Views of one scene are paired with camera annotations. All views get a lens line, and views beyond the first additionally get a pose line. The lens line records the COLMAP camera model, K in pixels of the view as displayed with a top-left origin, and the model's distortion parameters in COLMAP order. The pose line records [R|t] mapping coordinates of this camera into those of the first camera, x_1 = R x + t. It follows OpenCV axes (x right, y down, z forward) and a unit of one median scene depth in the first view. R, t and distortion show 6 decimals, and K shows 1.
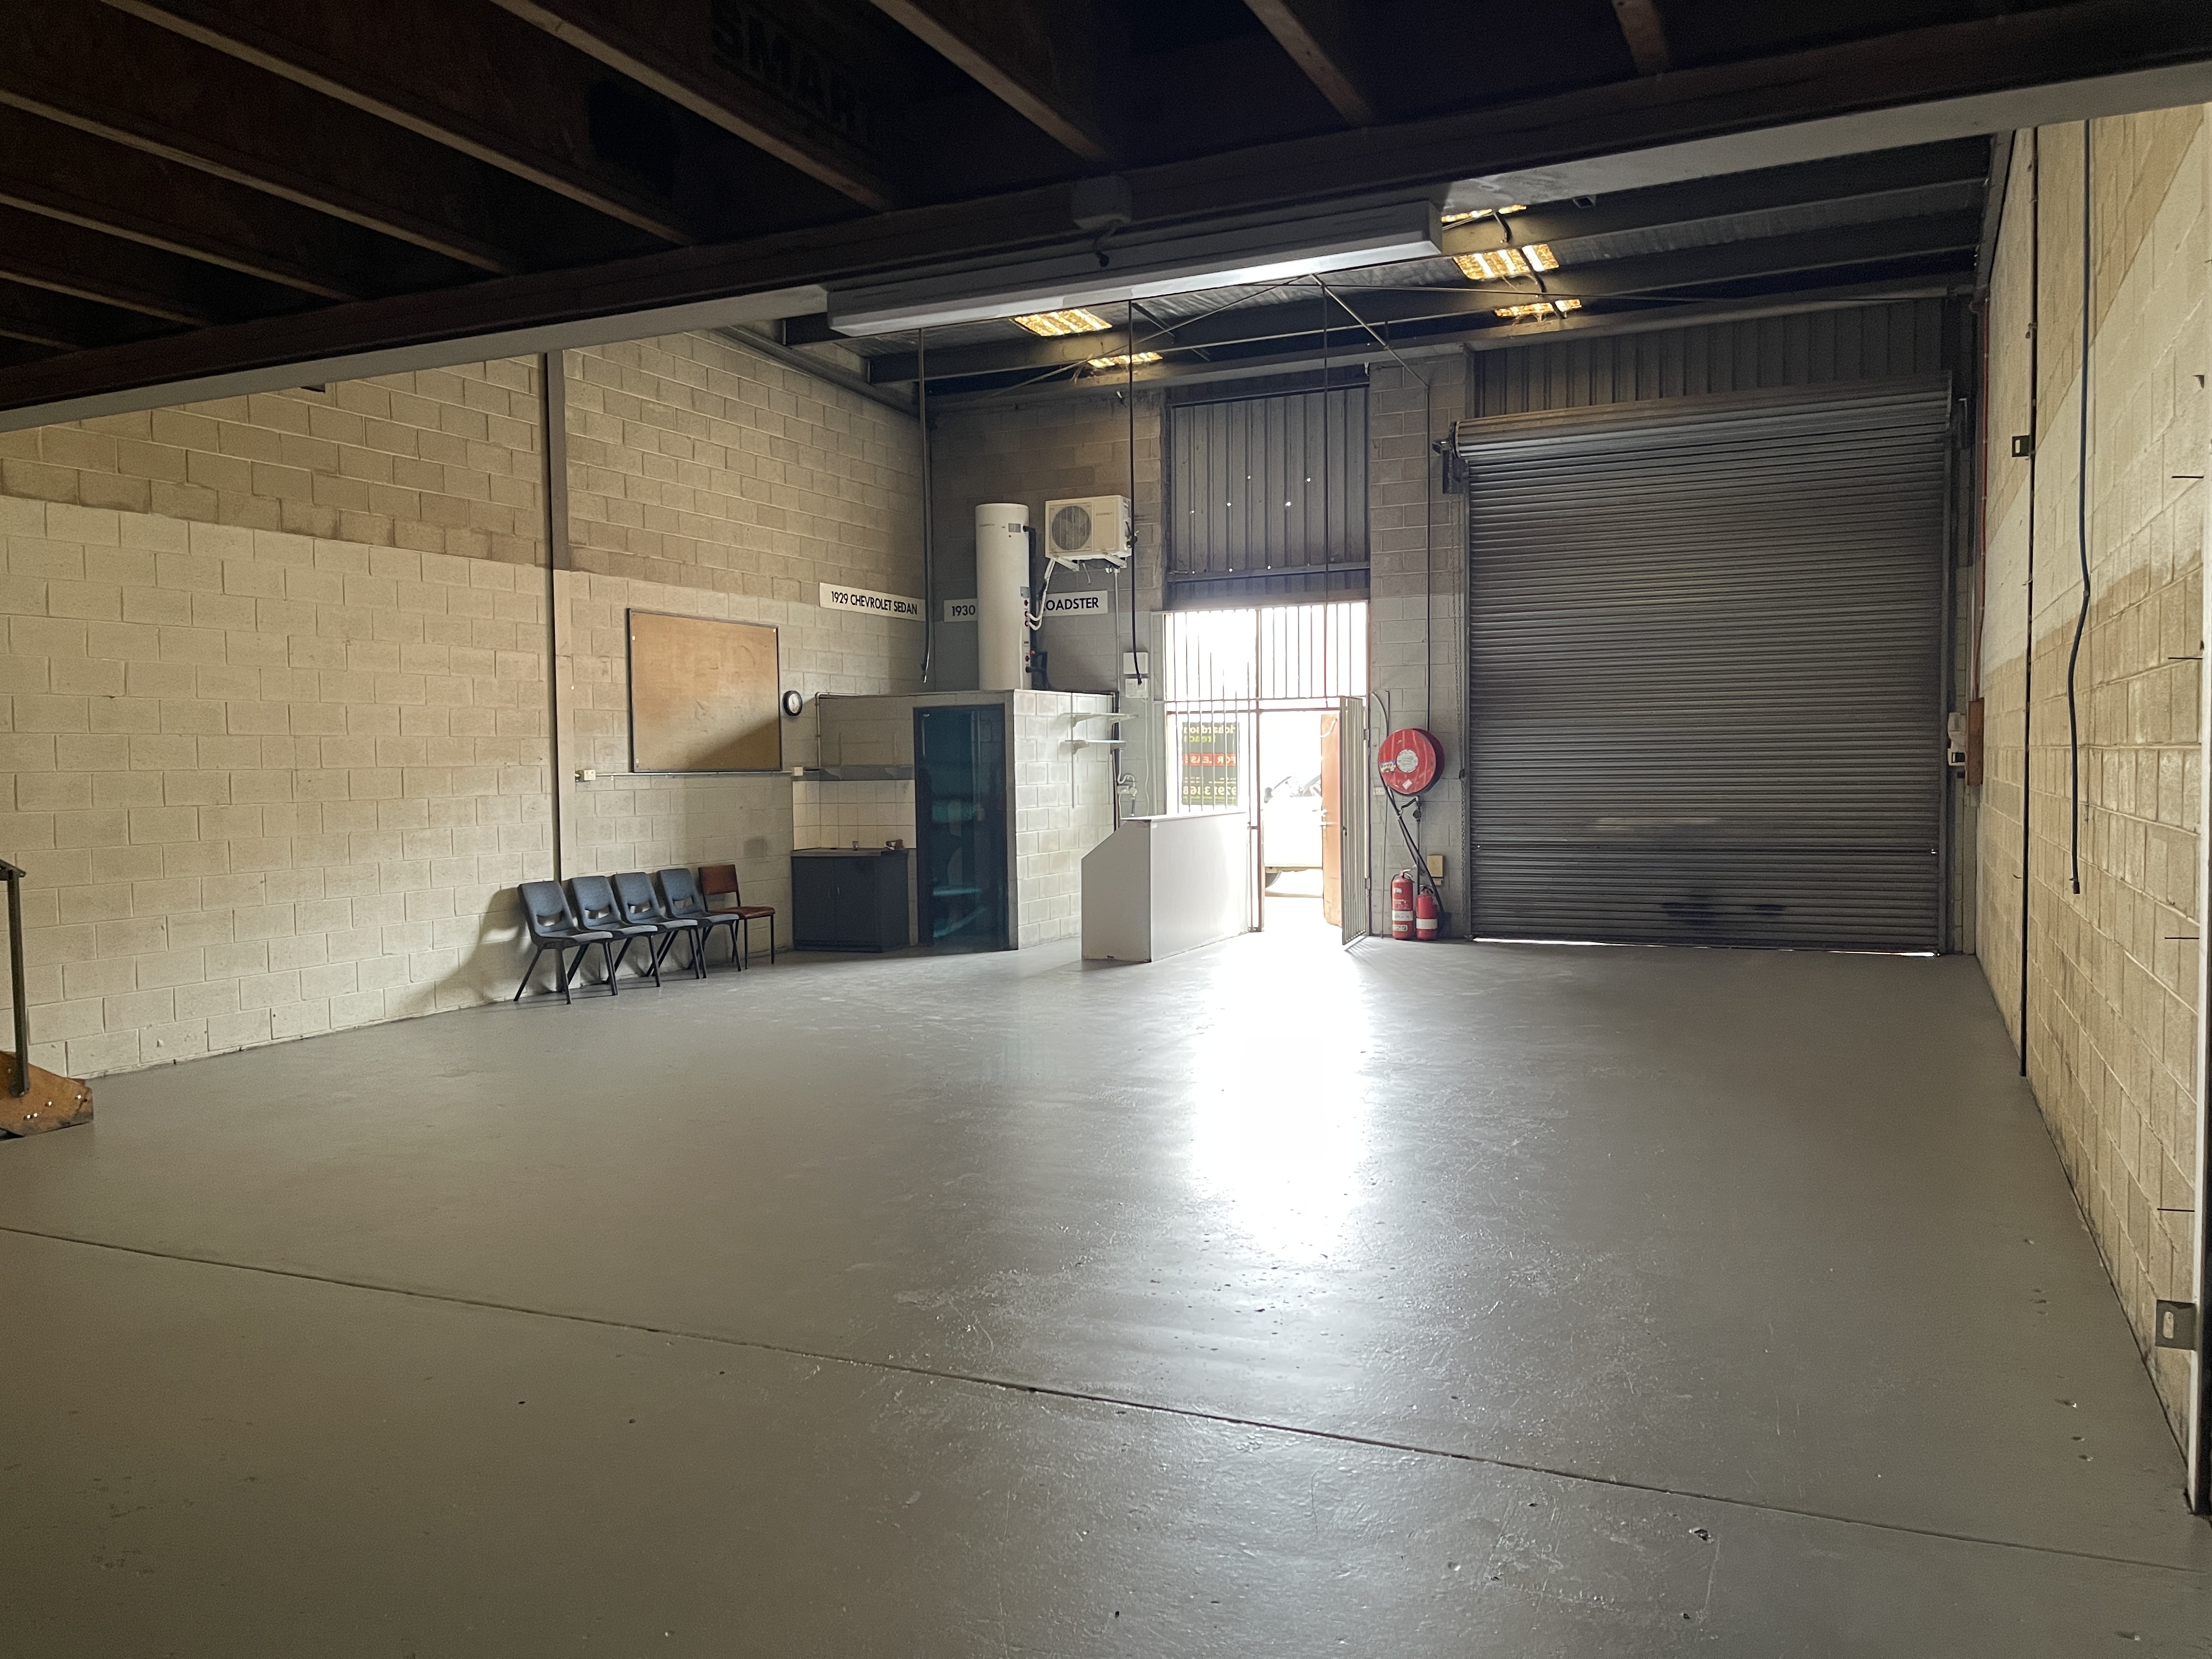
lens RADIAL K [[1664.3, 0, 1136.0], [0, 1664.3, 834.7], [0, 0, 1]] dist [0.054755, -0.081343]
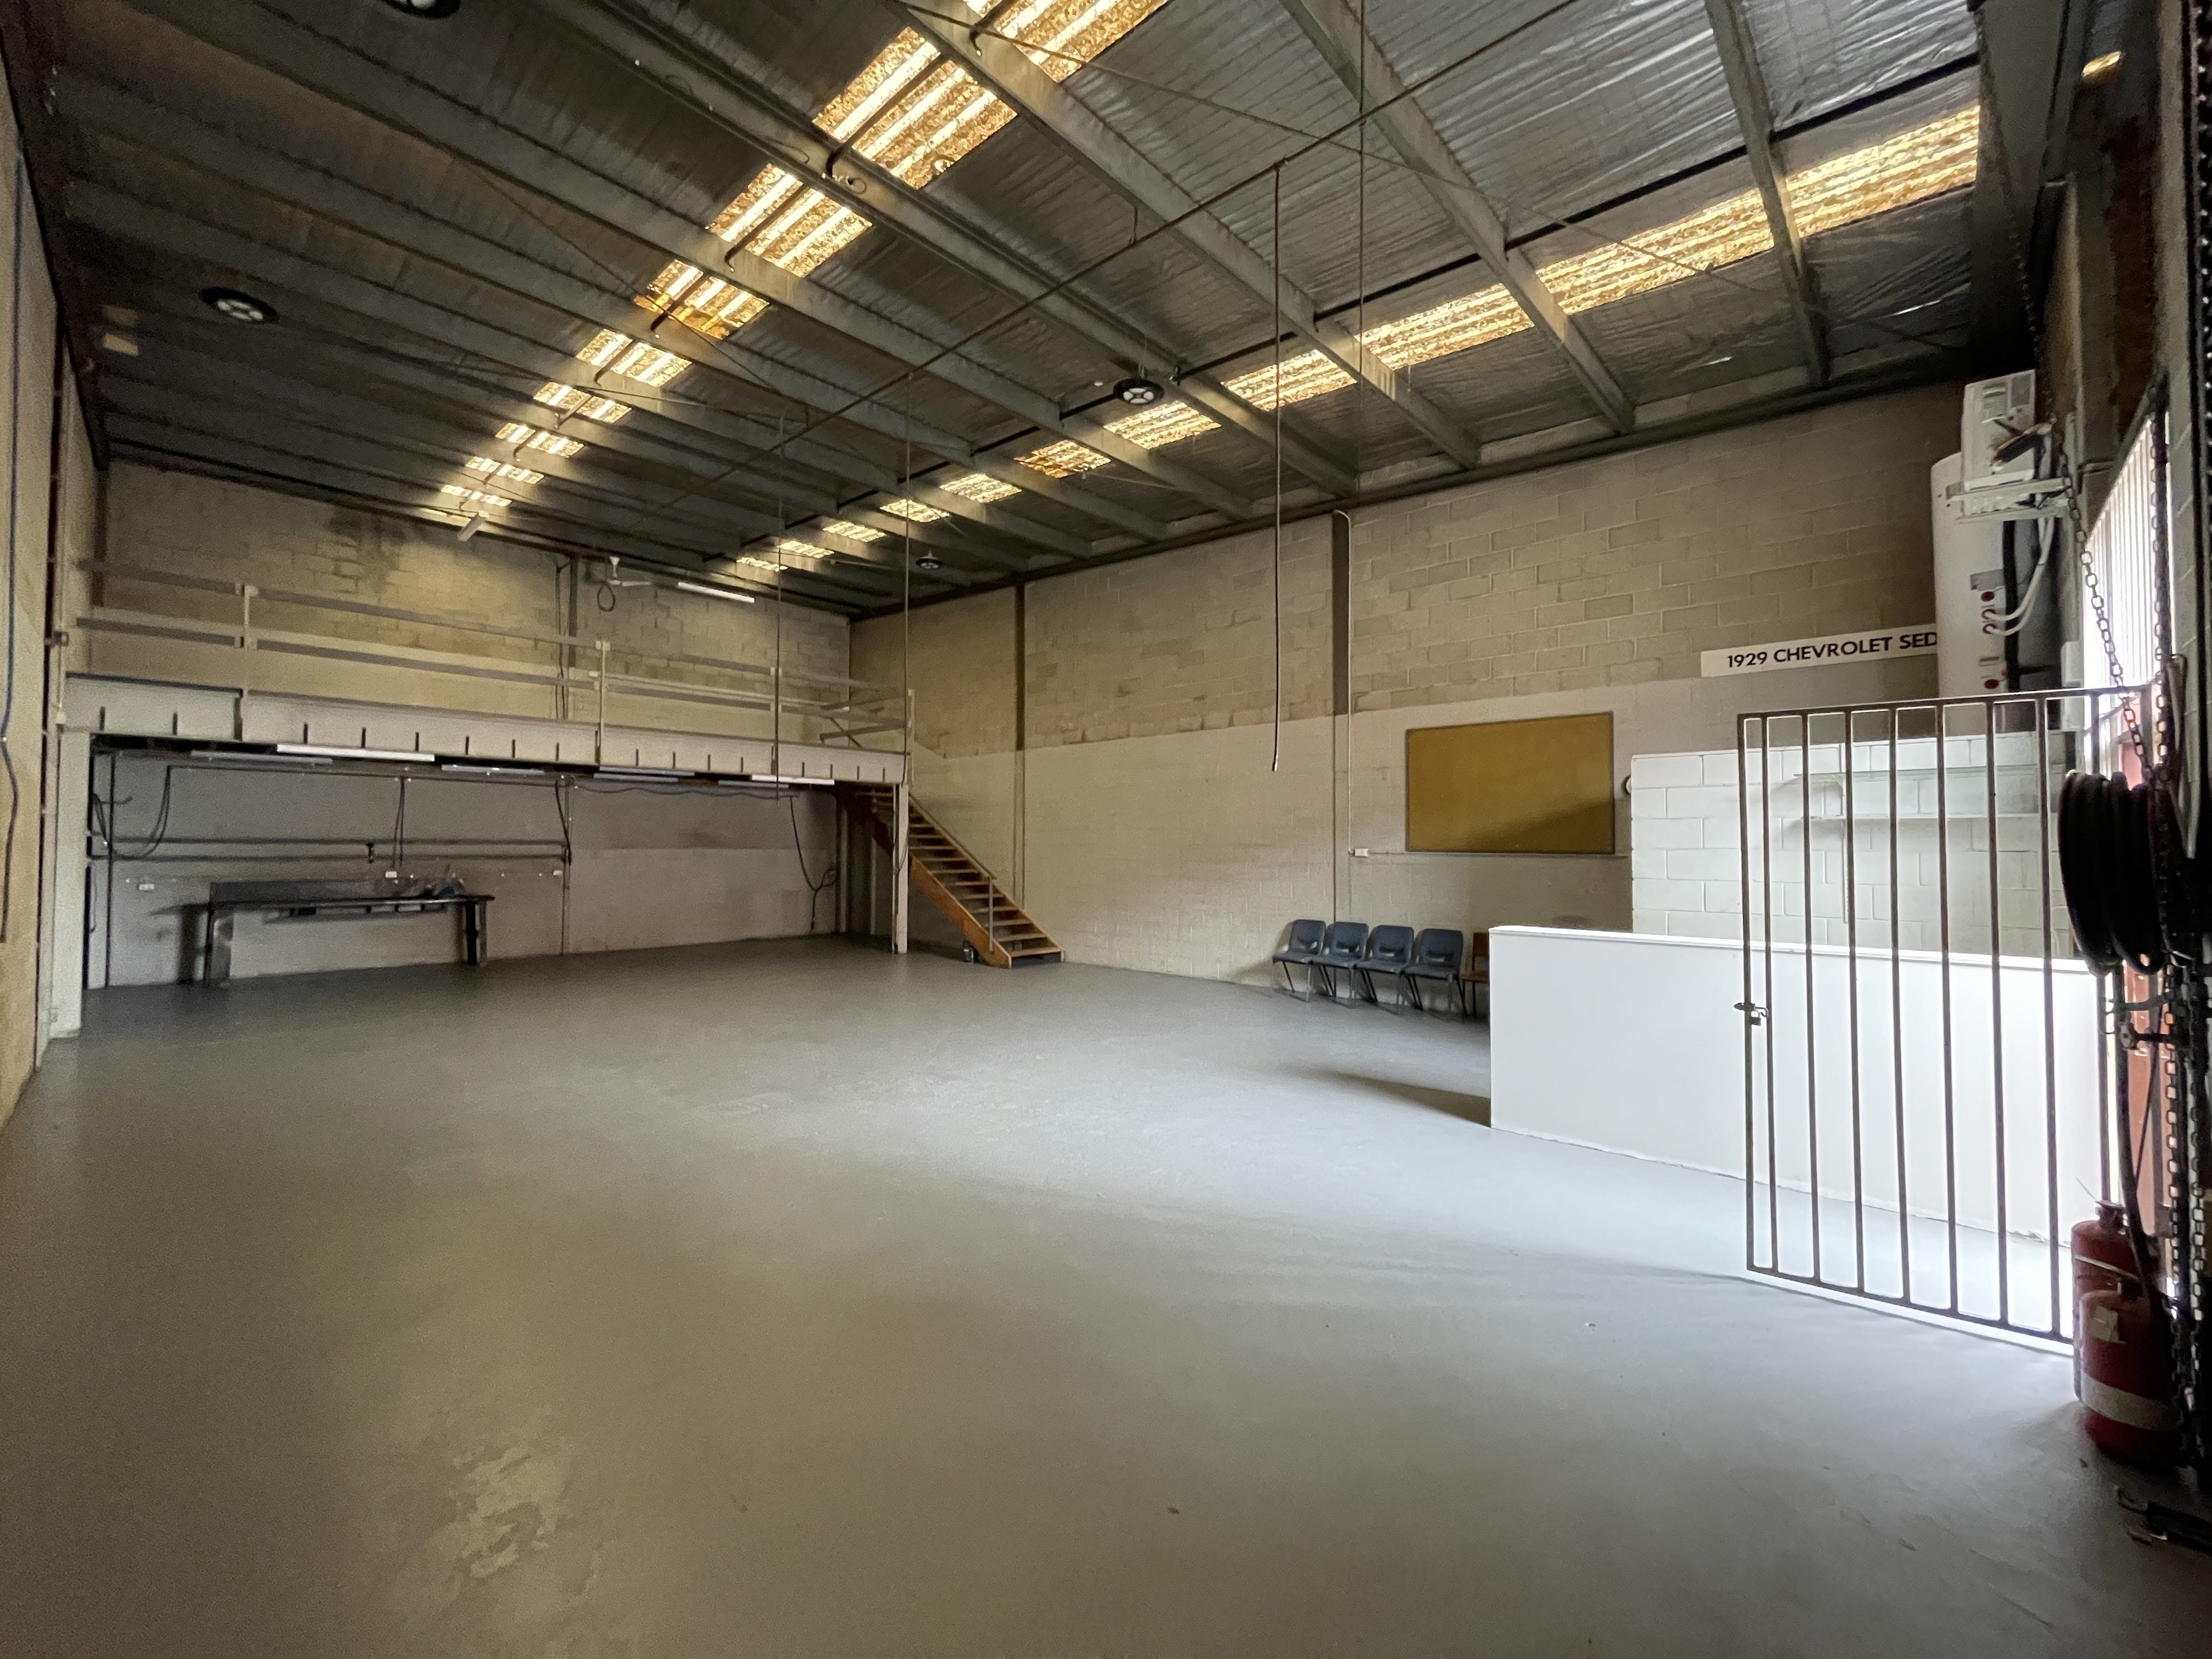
lens RADIAL K [[893.6, 0, 1104.9], [0, 893.6, 823.4], [0, 0, 1]] dist [-0.005866, -0.000624]
pose [[-0.329491, -0.013436, -0.944063, 0.388809], [-0.042644, 0.999090, 0.000664, -0.042943], [0.943195, 0.040478, -0.329765, 0.867063]]
